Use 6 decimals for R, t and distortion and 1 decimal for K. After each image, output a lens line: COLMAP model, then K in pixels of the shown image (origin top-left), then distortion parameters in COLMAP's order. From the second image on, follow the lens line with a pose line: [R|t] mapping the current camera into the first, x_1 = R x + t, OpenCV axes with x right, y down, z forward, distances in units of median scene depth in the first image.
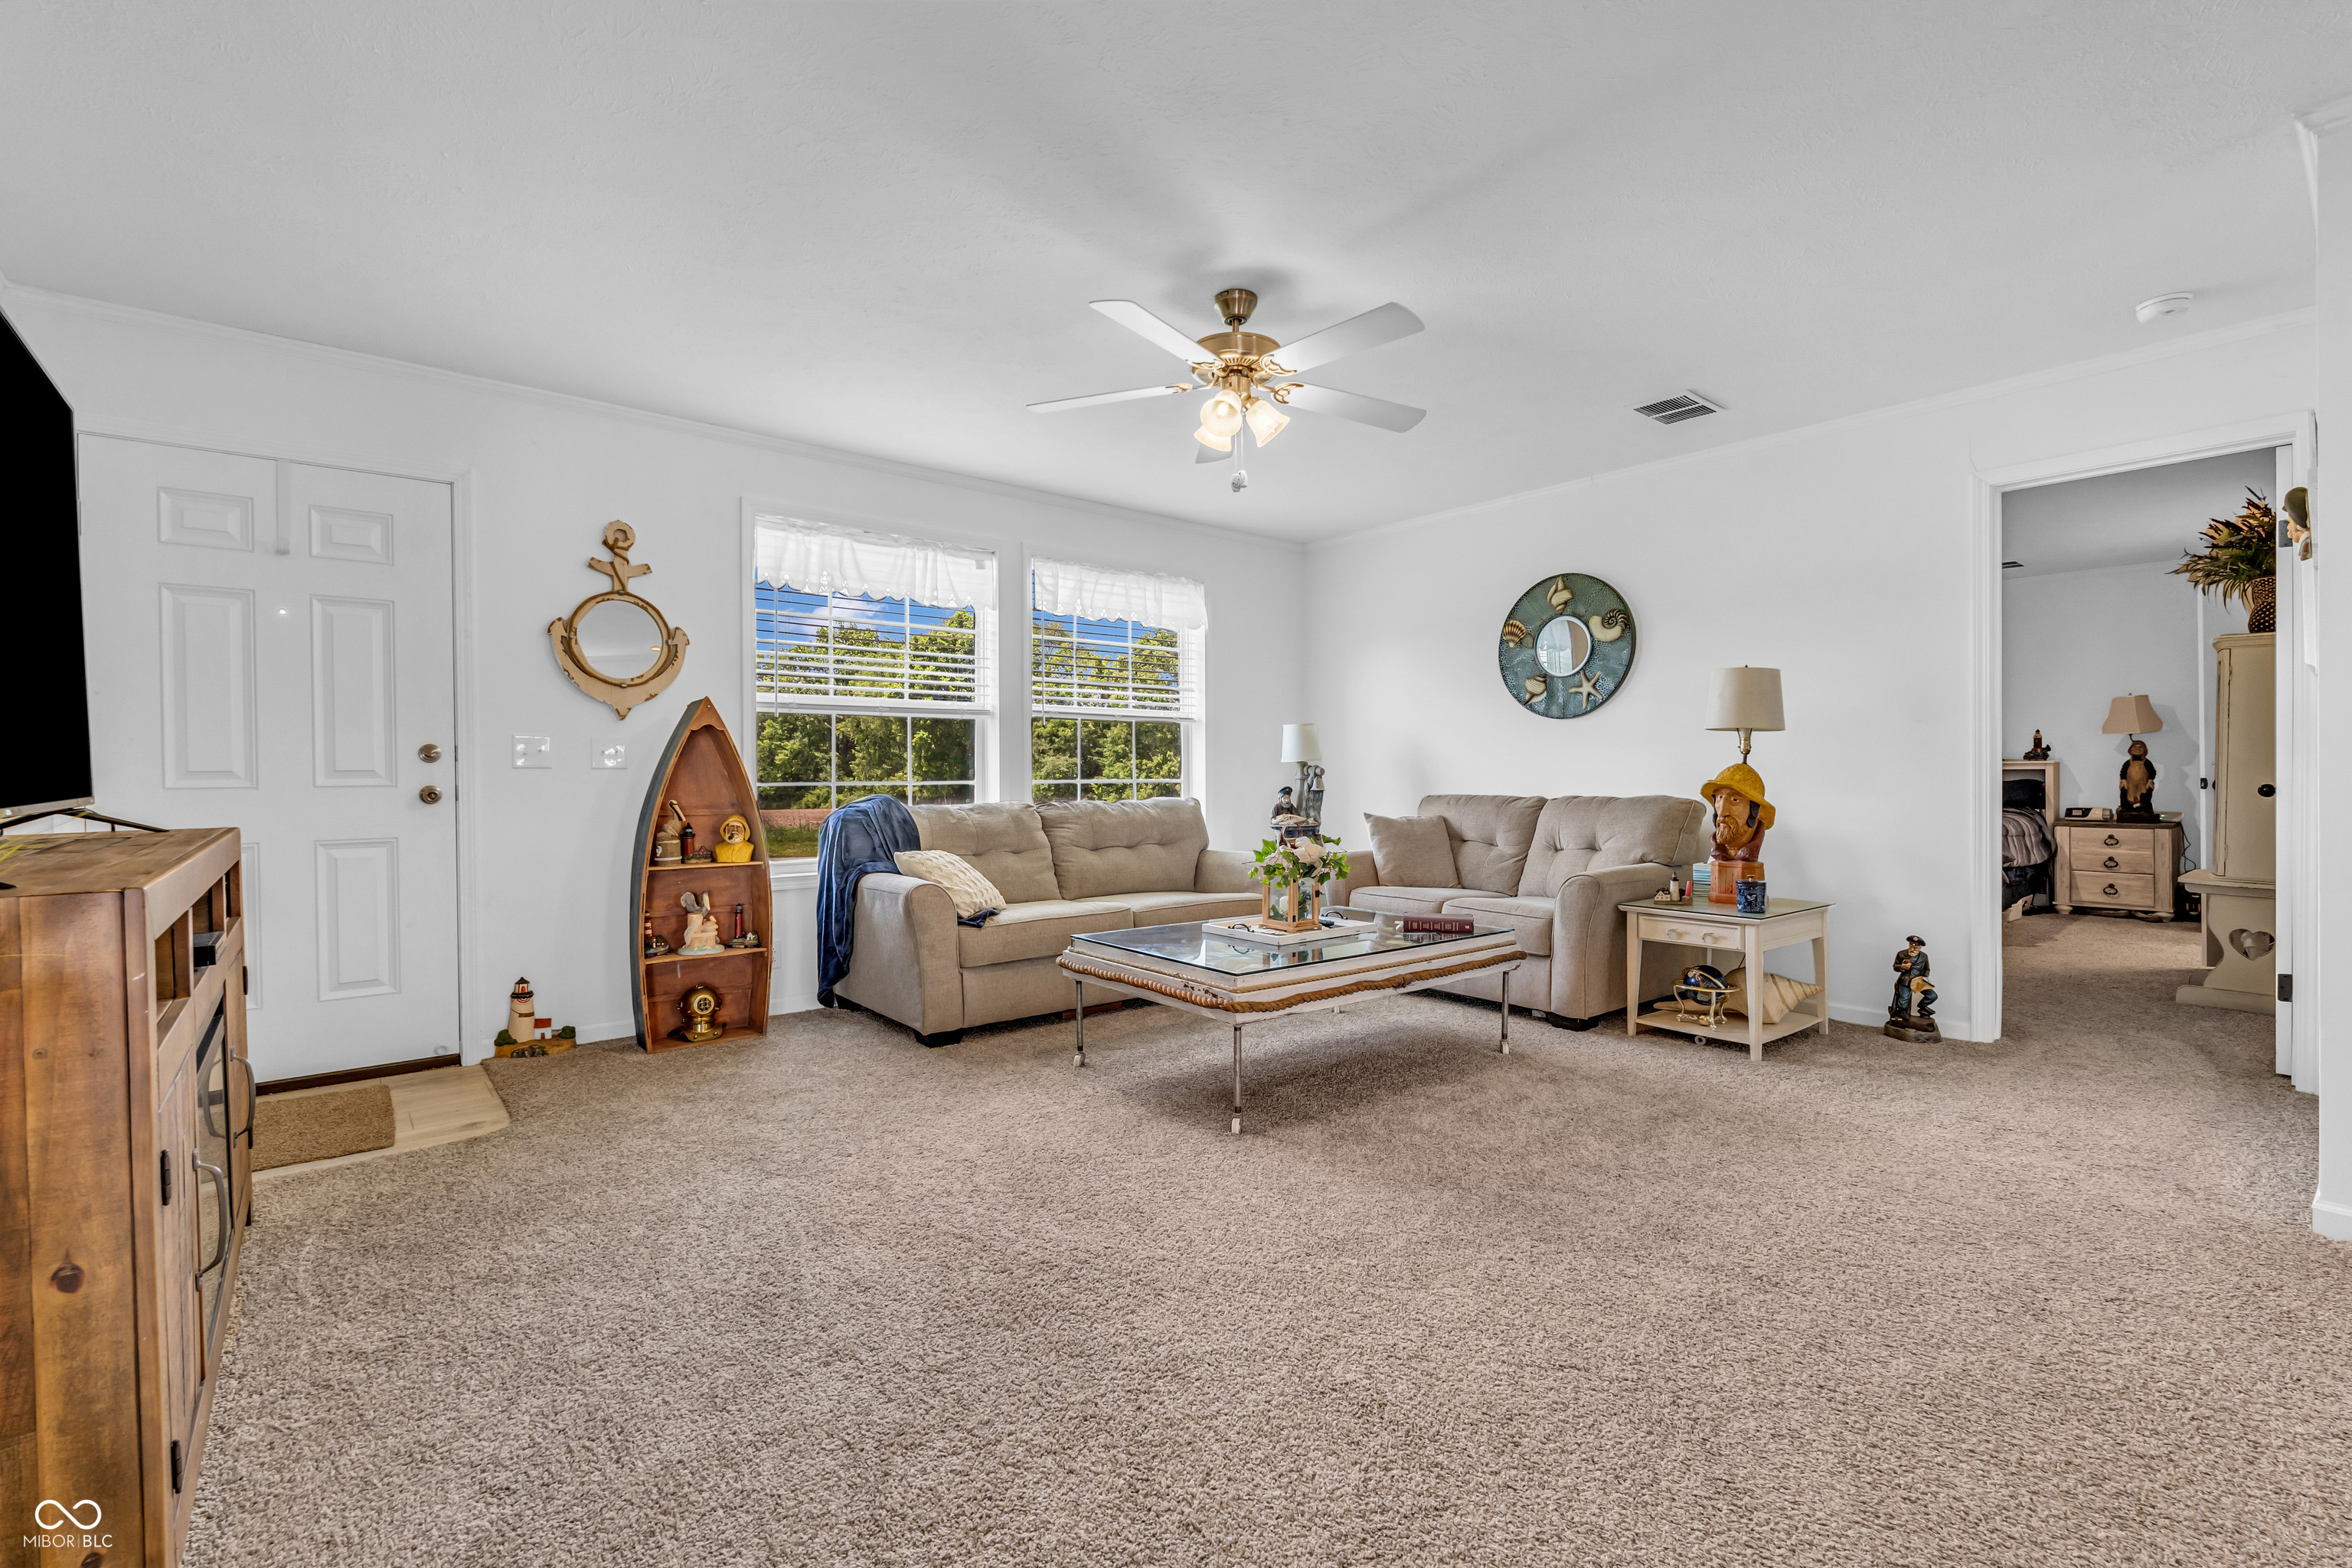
lens RADIAL K [[1030.9, 0, 1179.9], [0, 1030.9, 779.7], [0, 0, 1]] dist [-0.005176, 0.000573]
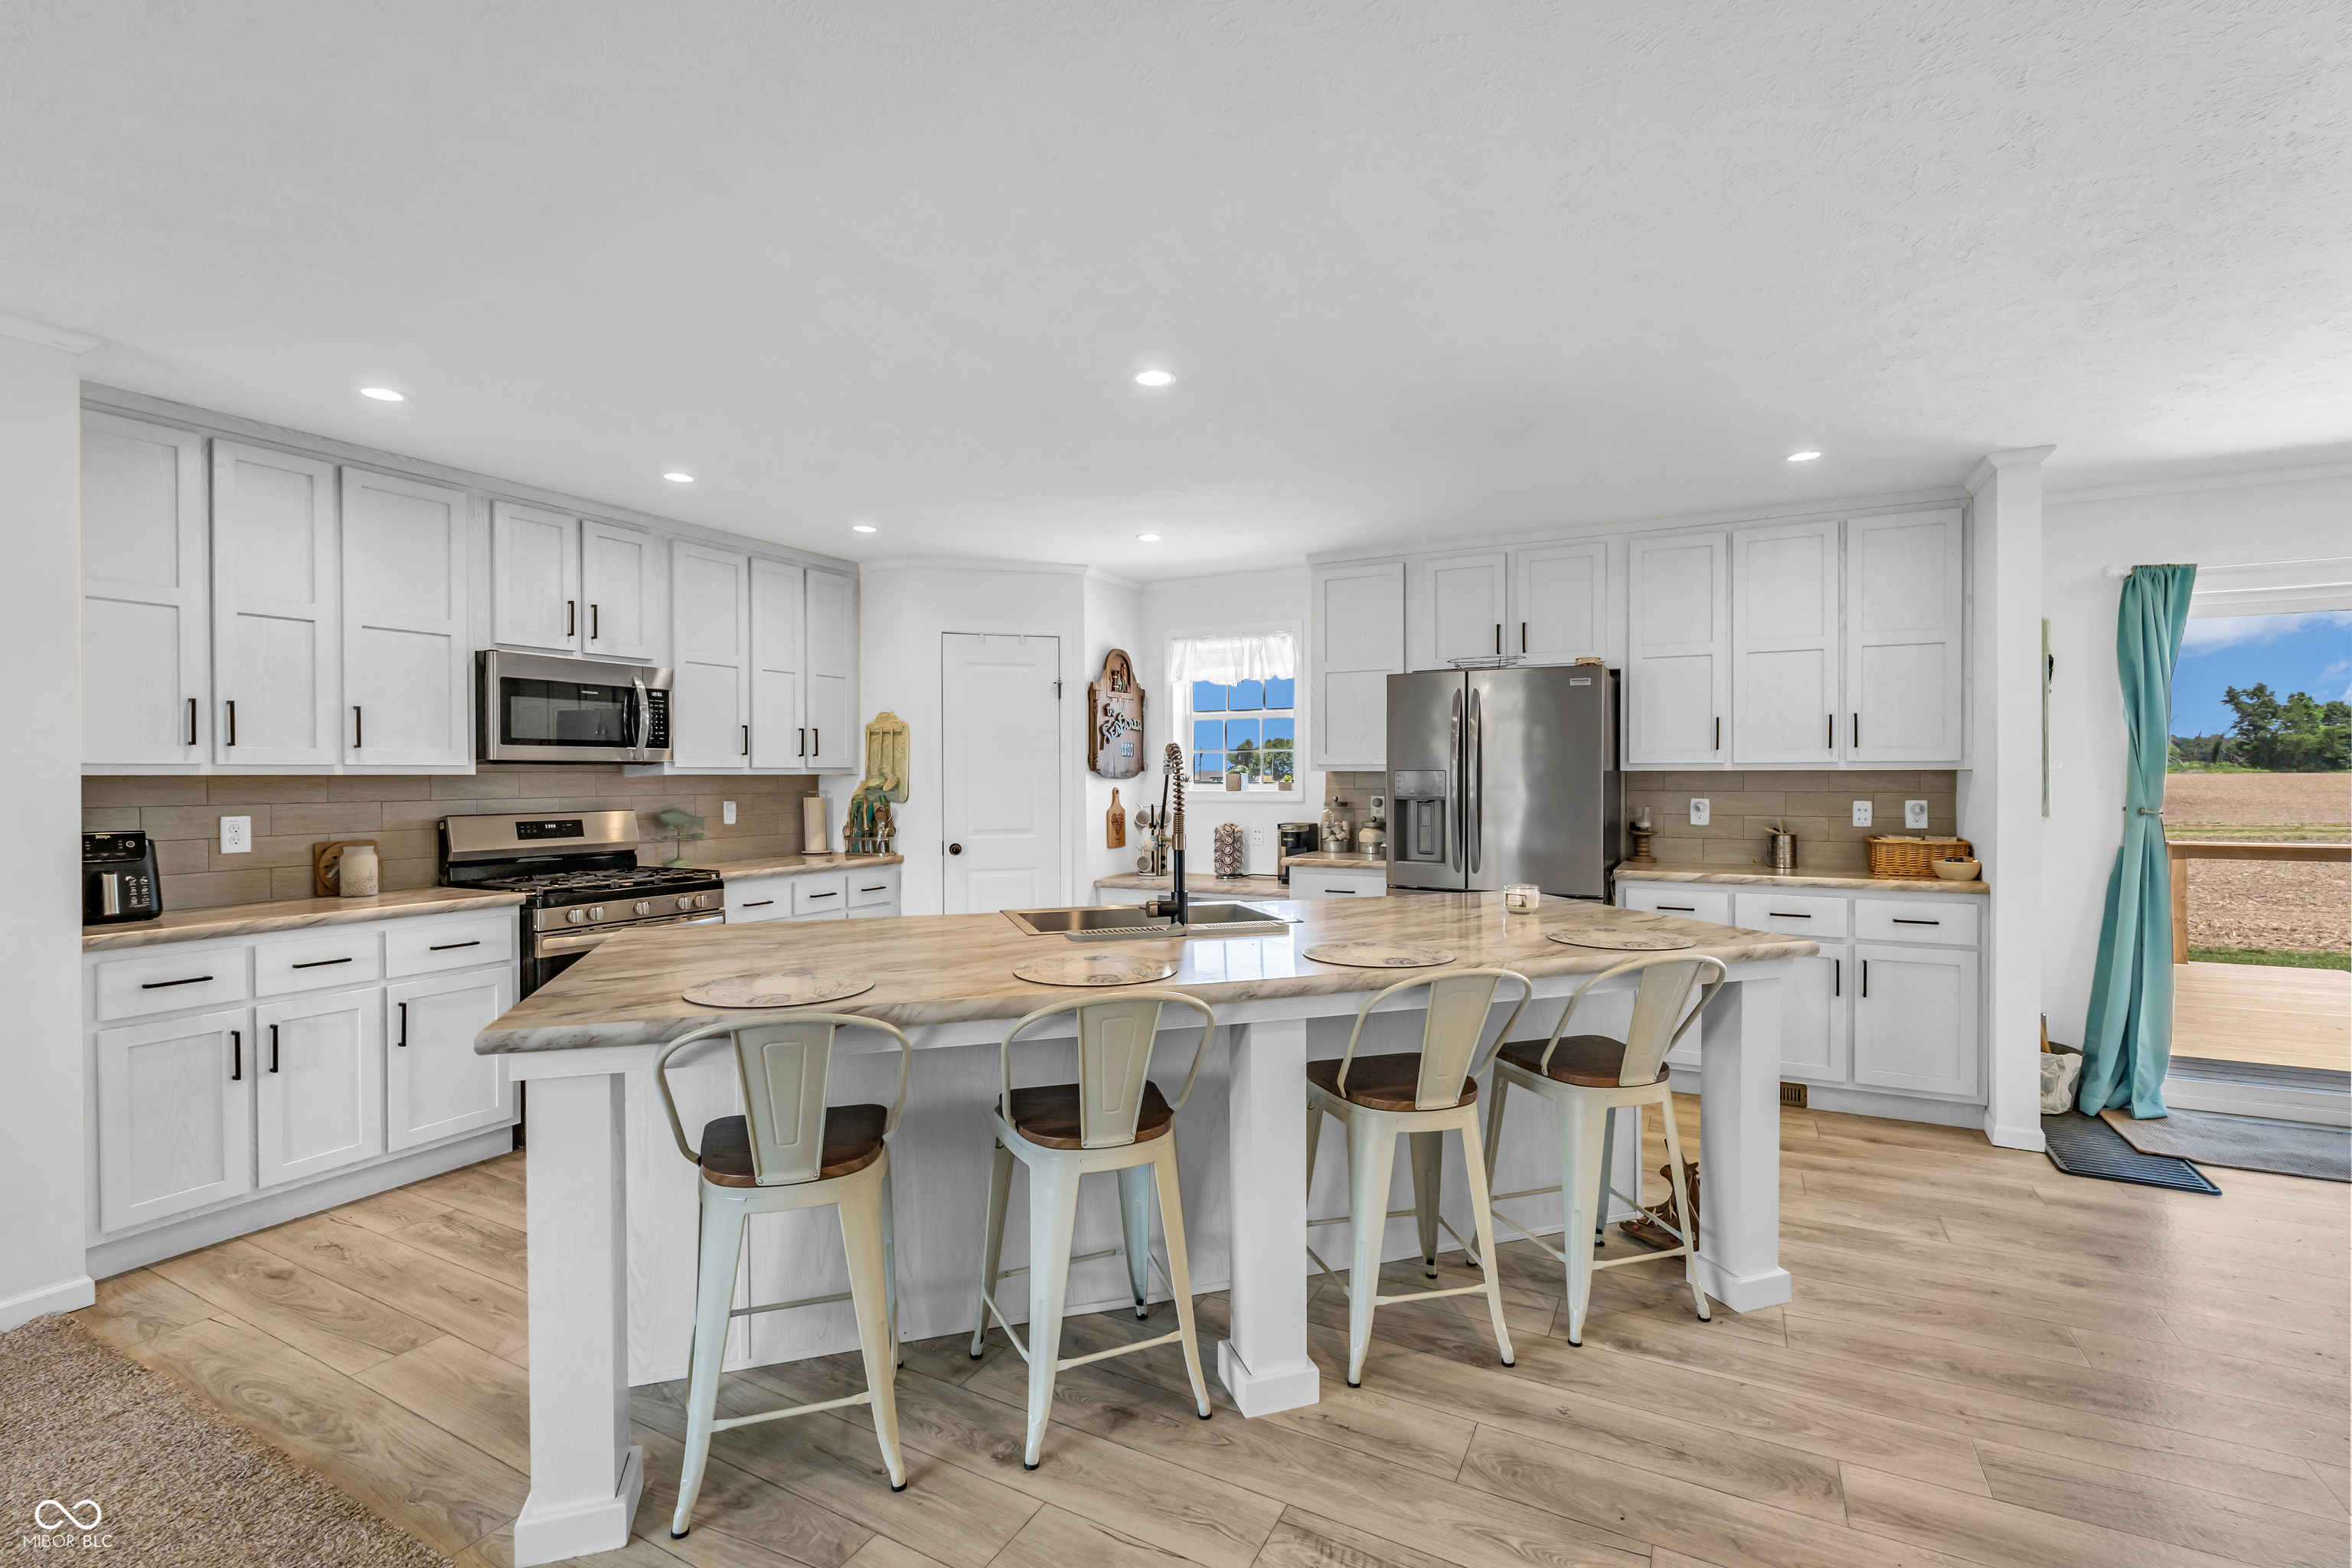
lens RADIAL K [[1030.9, 0, 1180.7], [0, 1030.9, 782.9], [0, 0, 1]] dist [-0.005176, 0.000573]
pose [[-0.375125, 0.001690, 0.926973, -0.200891], [0.011287, 0.999933, 0.002745, -0.075546], [-0.926906, 0.011493, -0.375119, 0.108932]]
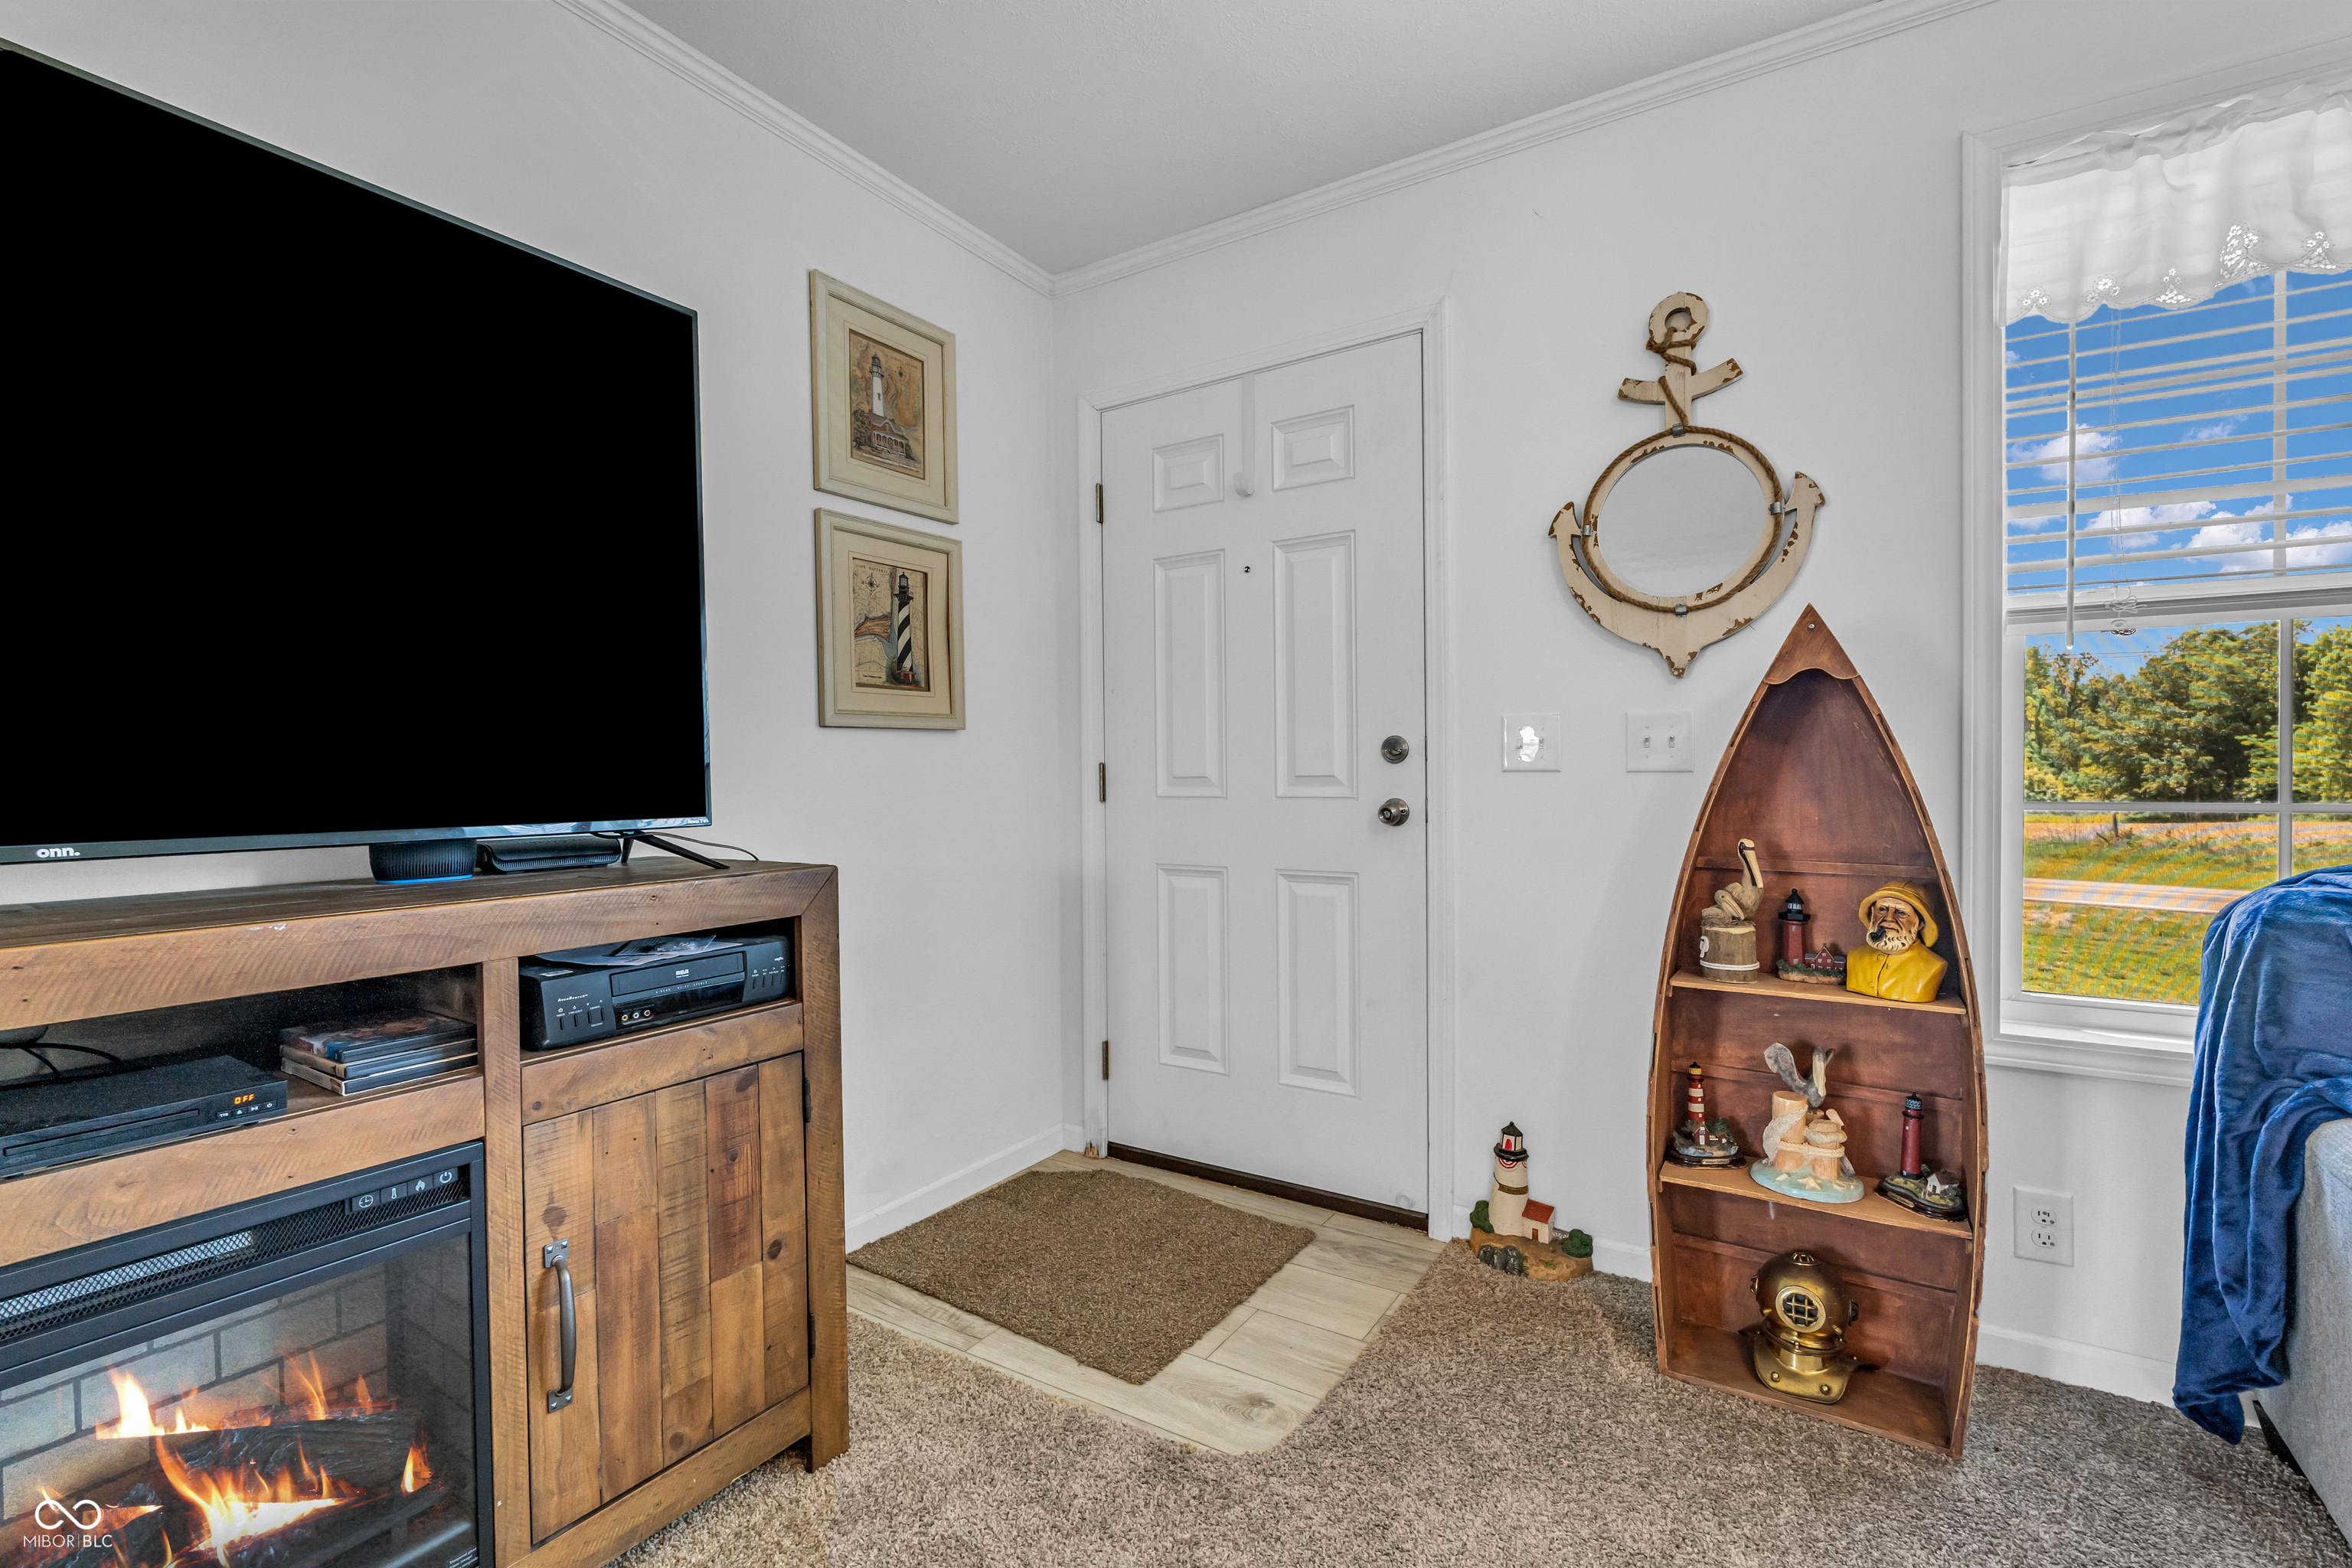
lens RADIAL K [[1030.9, 0, 1176.0], [0, 1030.9, 783.9], [0, 0, 1]] dist [-0.005176, 0.000573]
pose [[0.305760, 0.006351, -0.952087, -0.127205], [-0.007512, 0.999963, 0.004258, -0.004823], [0.952079, 0.005850, 0.305797, 0.604386]]
